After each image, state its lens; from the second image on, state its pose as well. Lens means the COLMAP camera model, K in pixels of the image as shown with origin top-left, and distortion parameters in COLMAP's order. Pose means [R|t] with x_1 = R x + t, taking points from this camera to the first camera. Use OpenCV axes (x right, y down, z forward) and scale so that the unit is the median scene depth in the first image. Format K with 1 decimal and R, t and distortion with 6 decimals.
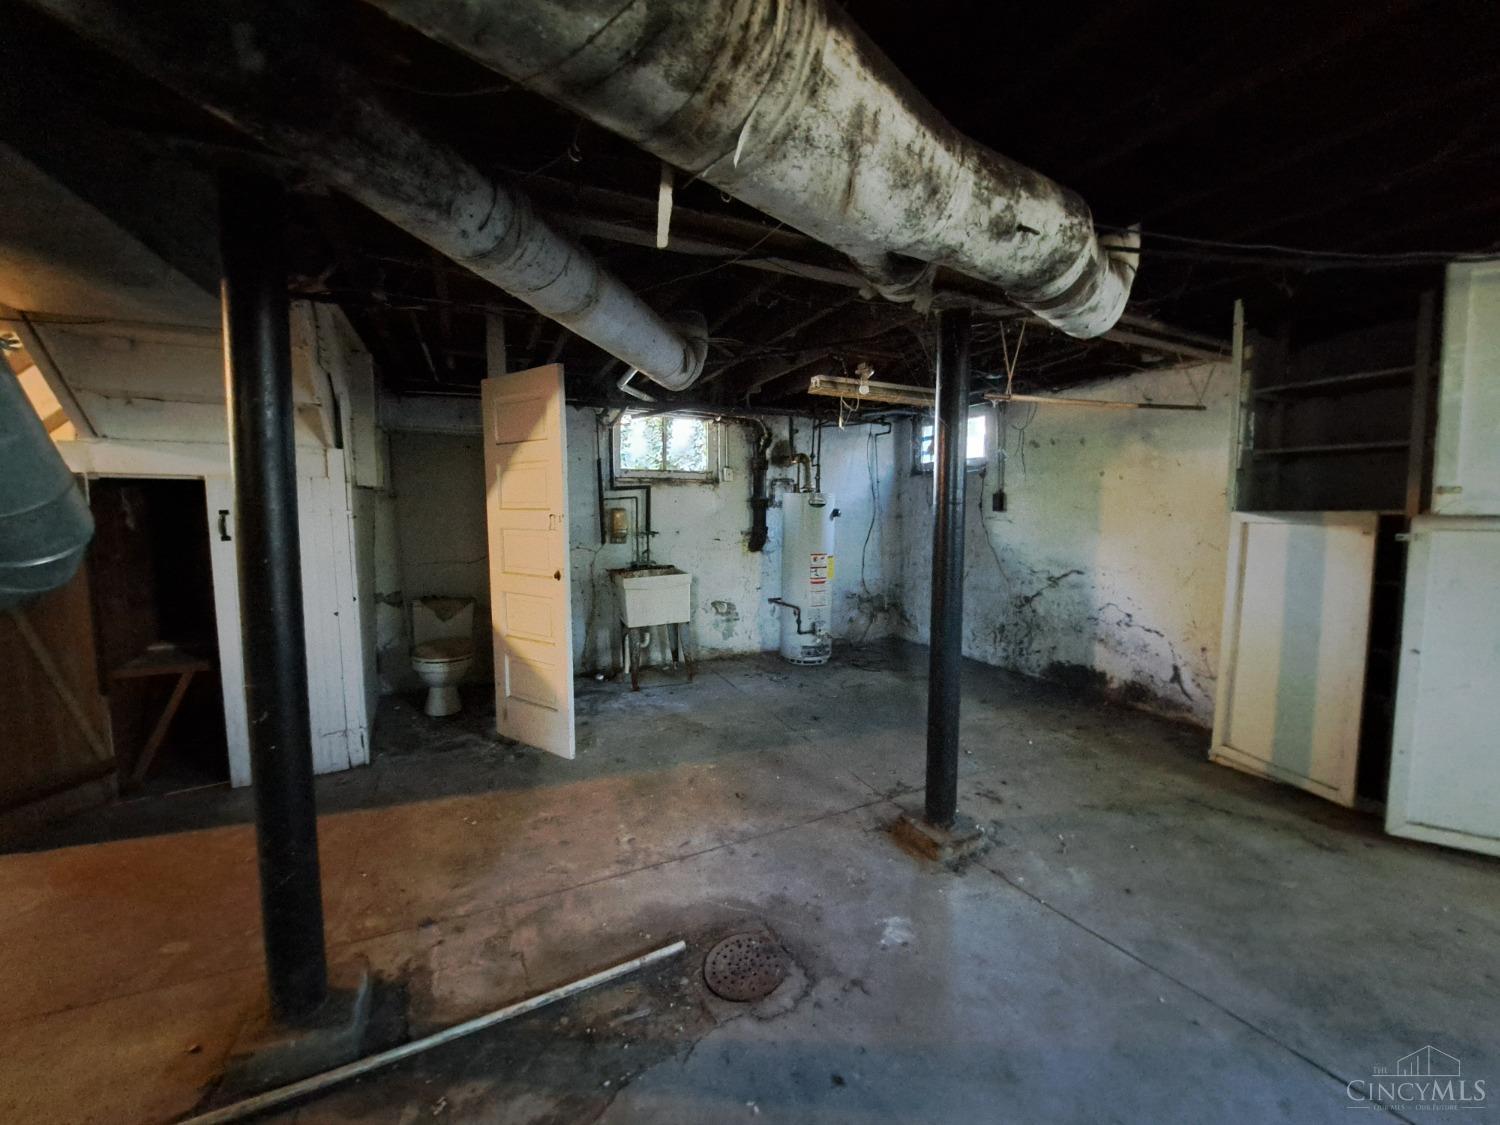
lens RADIAL K [[594.5, 0, 752.5], [0, 594.5, 554.1], [0, 0, 1]] dist [-0.009926, -0.000759]
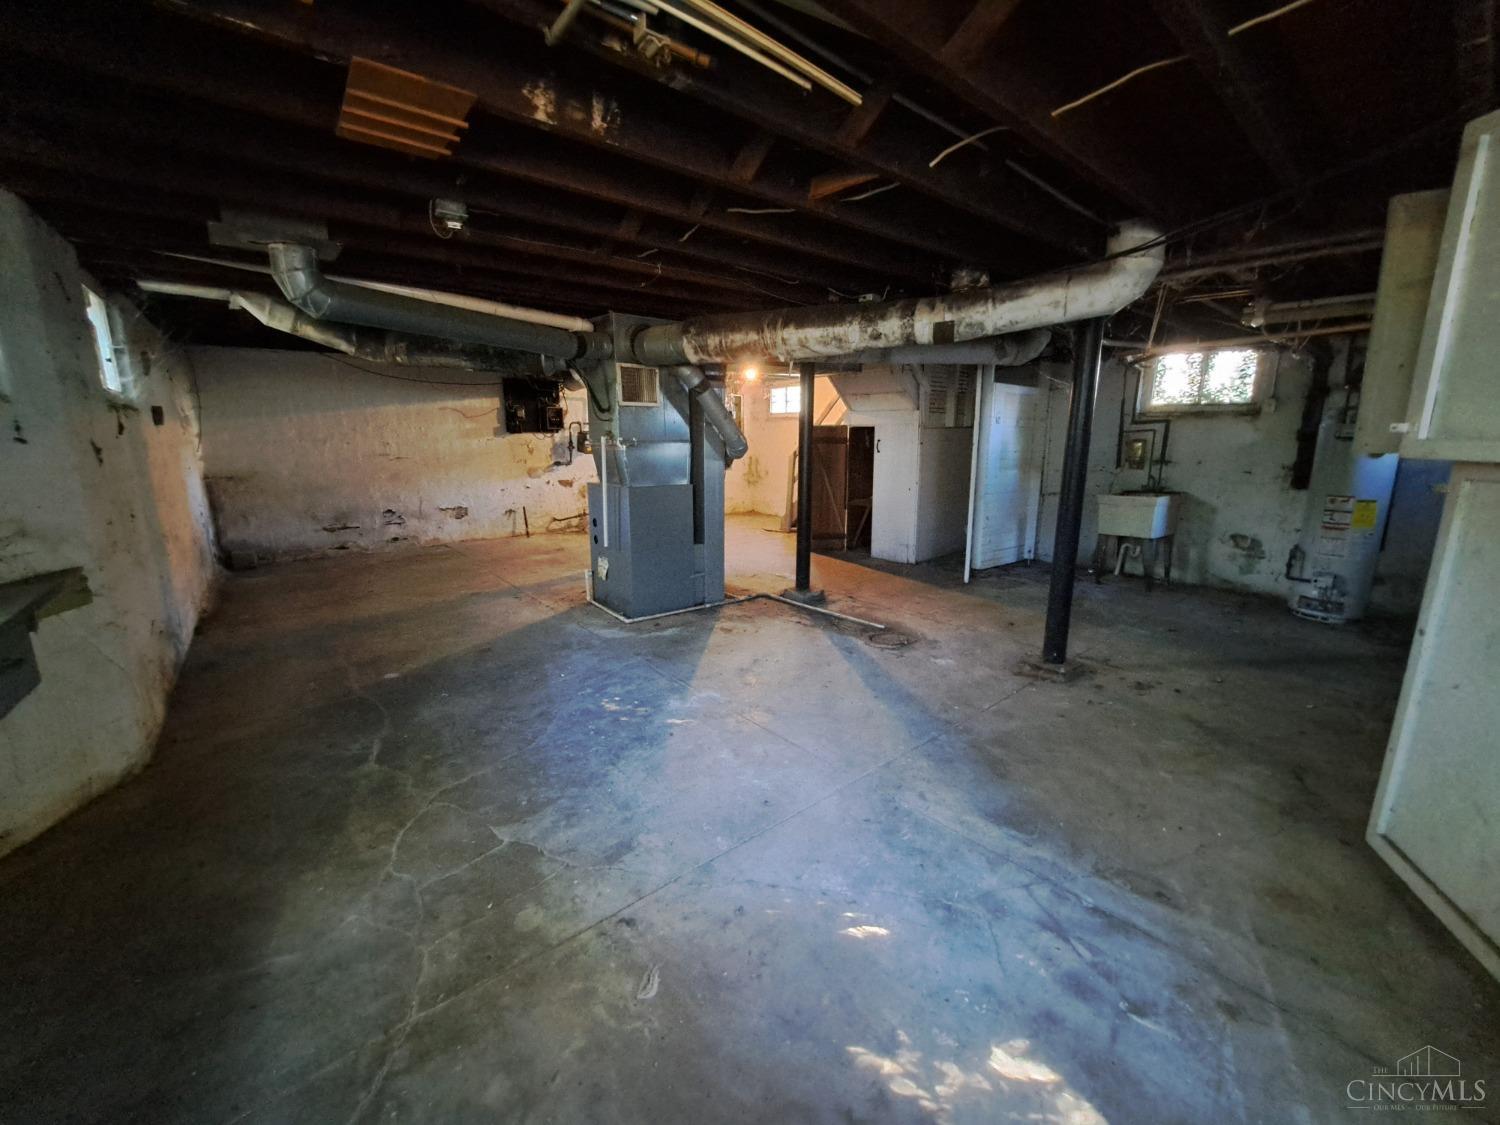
lens RADIAL K [[594.5, 0, 751.8], [0, 594.5, 560.4], [0, 0, 1]] dist [-0.009926, -0.000759]
pose [[0.237152, 0.203616, -0.949894, 0.762278], [-0.074350, 0.978725, 0.191233, -0.008170], [0.968623, 0.025273, 0.247246, -0.043814]]
